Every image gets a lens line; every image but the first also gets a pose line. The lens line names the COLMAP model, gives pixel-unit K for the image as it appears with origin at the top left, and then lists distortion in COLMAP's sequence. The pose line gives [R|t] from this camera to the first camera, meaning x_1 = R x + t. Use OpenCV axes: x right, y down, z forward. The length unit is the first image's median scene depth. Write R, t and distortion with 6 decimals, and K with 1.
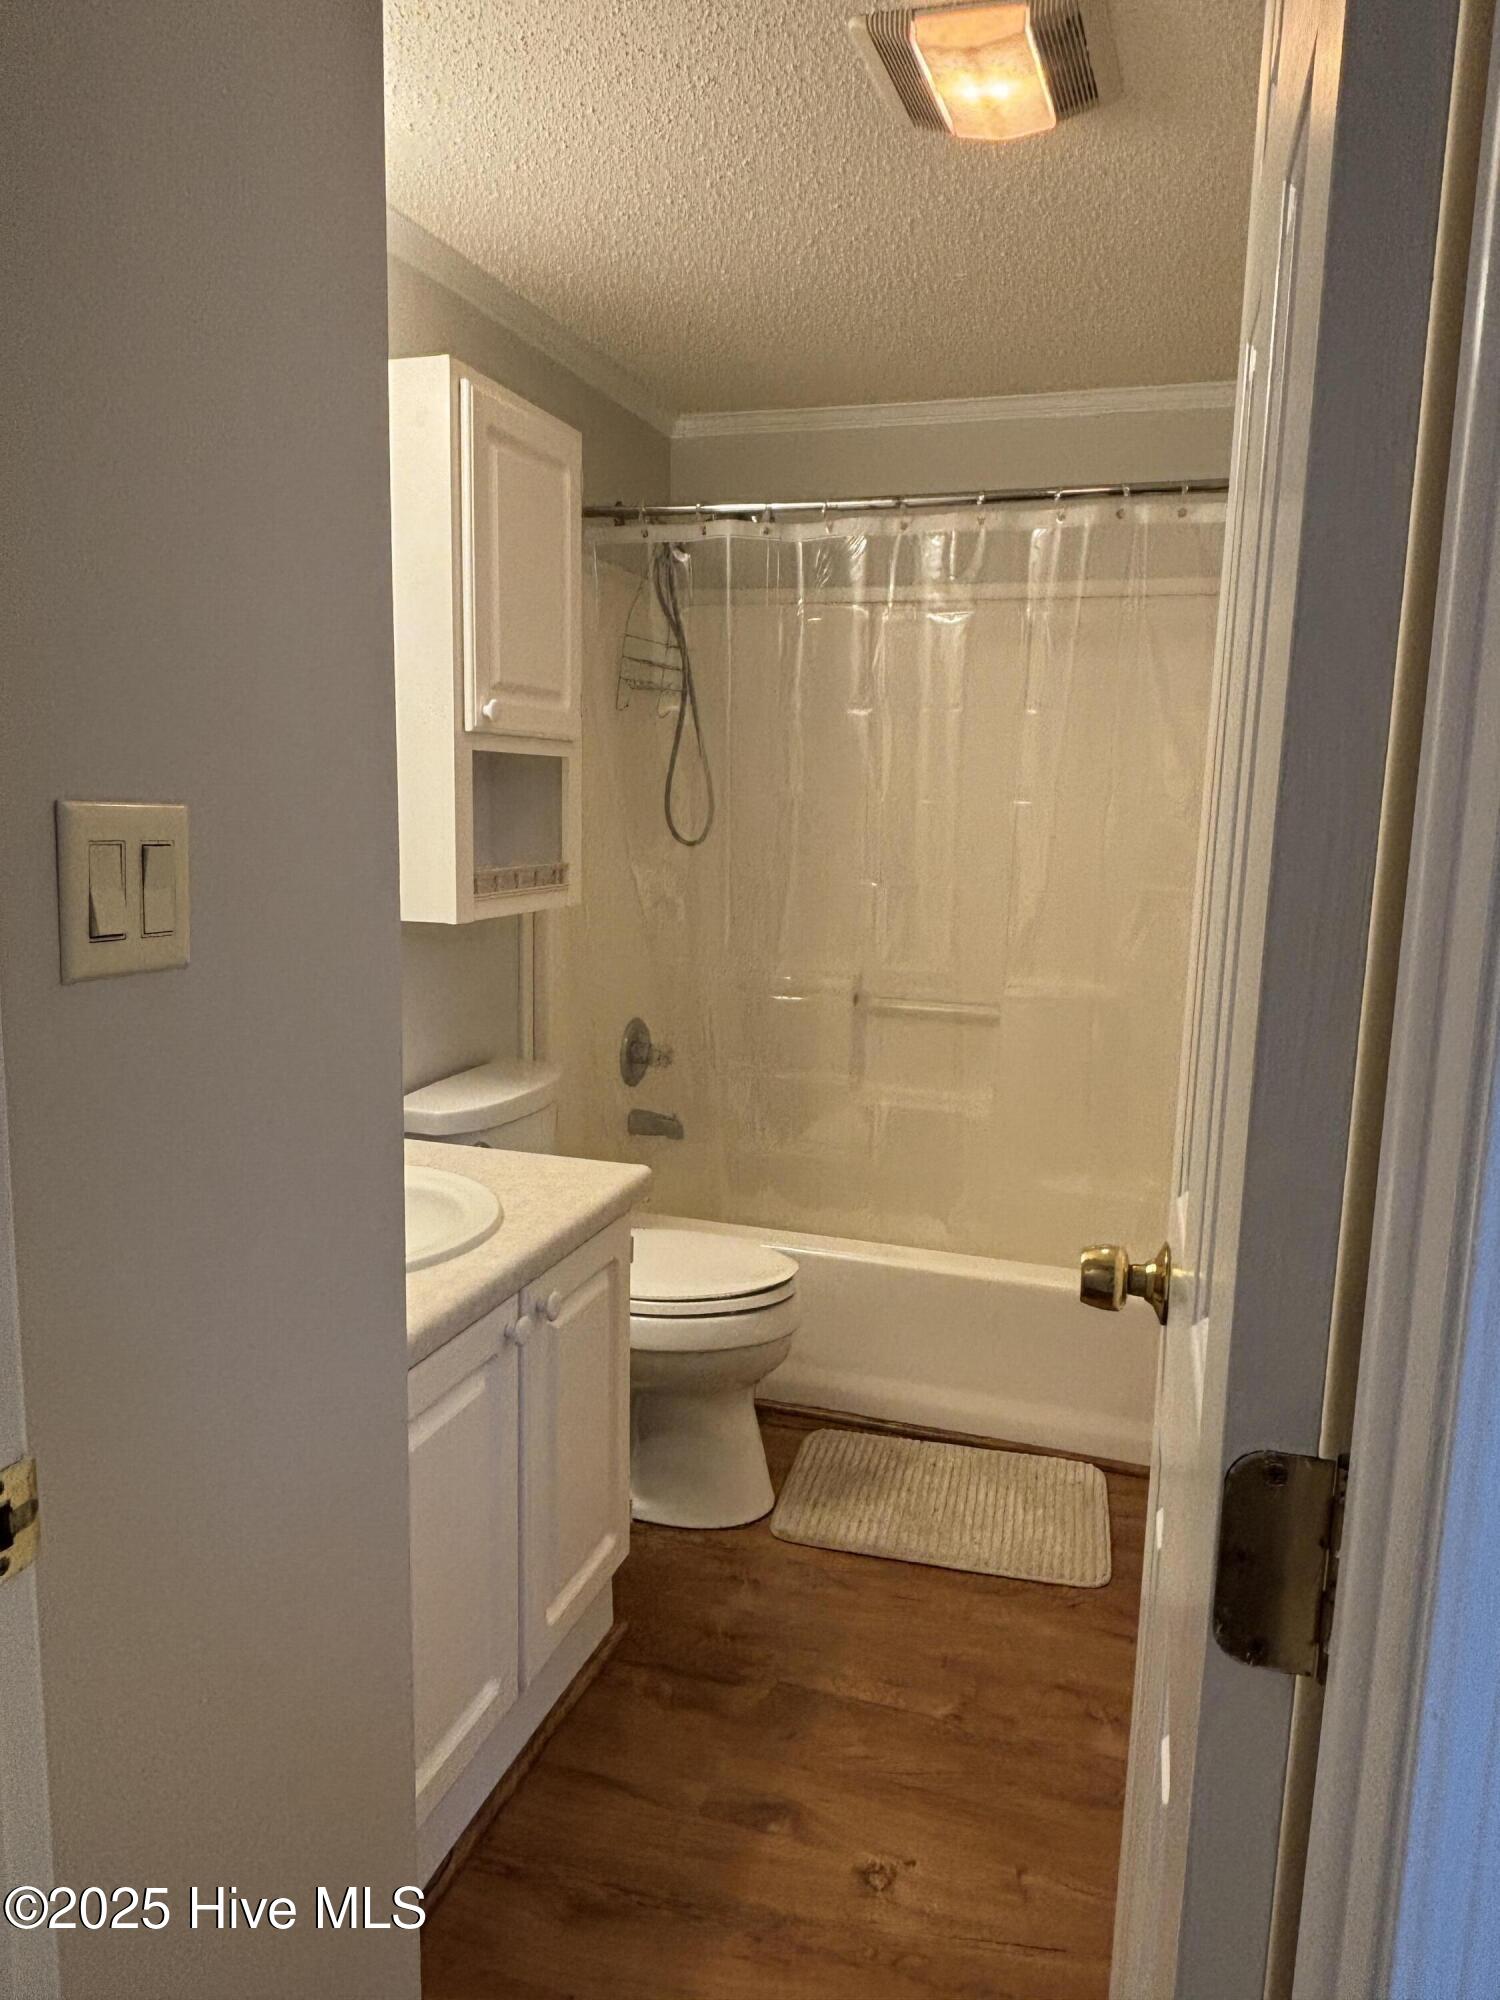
lens RADIAL K [[1331.4, 0, 750.0], [0, 1331.4, 1000.0], [0, 0, 1]] dist [0.002198, 0.001840]
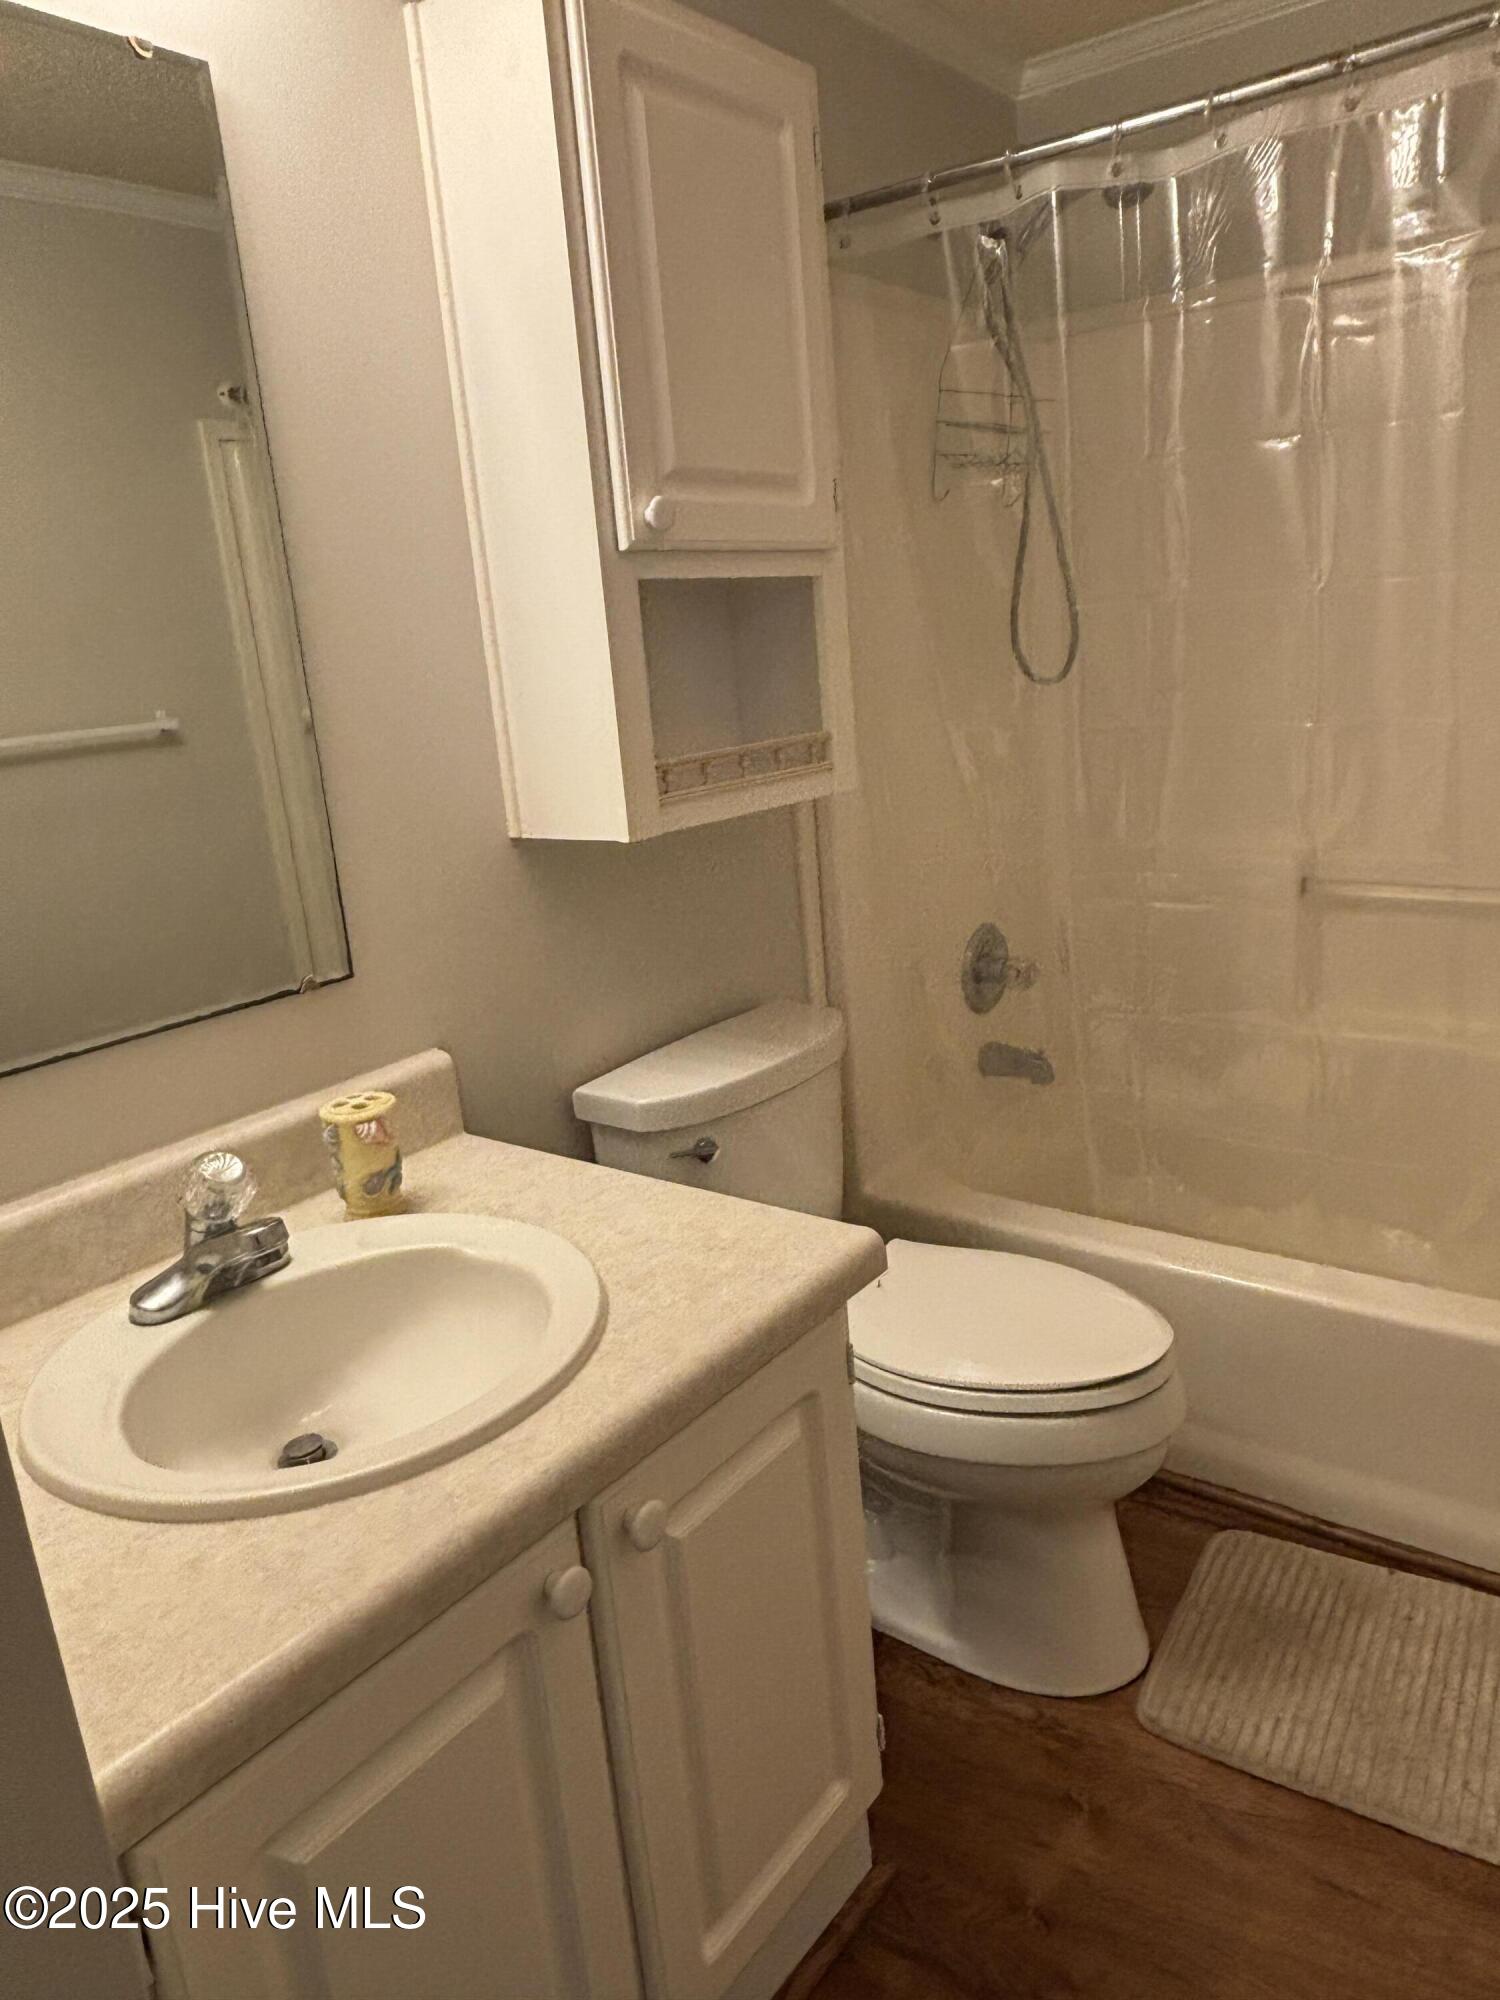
lens RADIAL K [[1353.1, 0, 750.0], [0, 1353.1, 1000.0], [0, 0, 1]] dist [0.015694, -0.031582]
pose [[0.940480, -0.010588, -0.339683, 0.065031], [0.048857, 0.993344, 0.104306, -0.039937], [0.336318, -0.114694, 0.934738, 0.313421]]
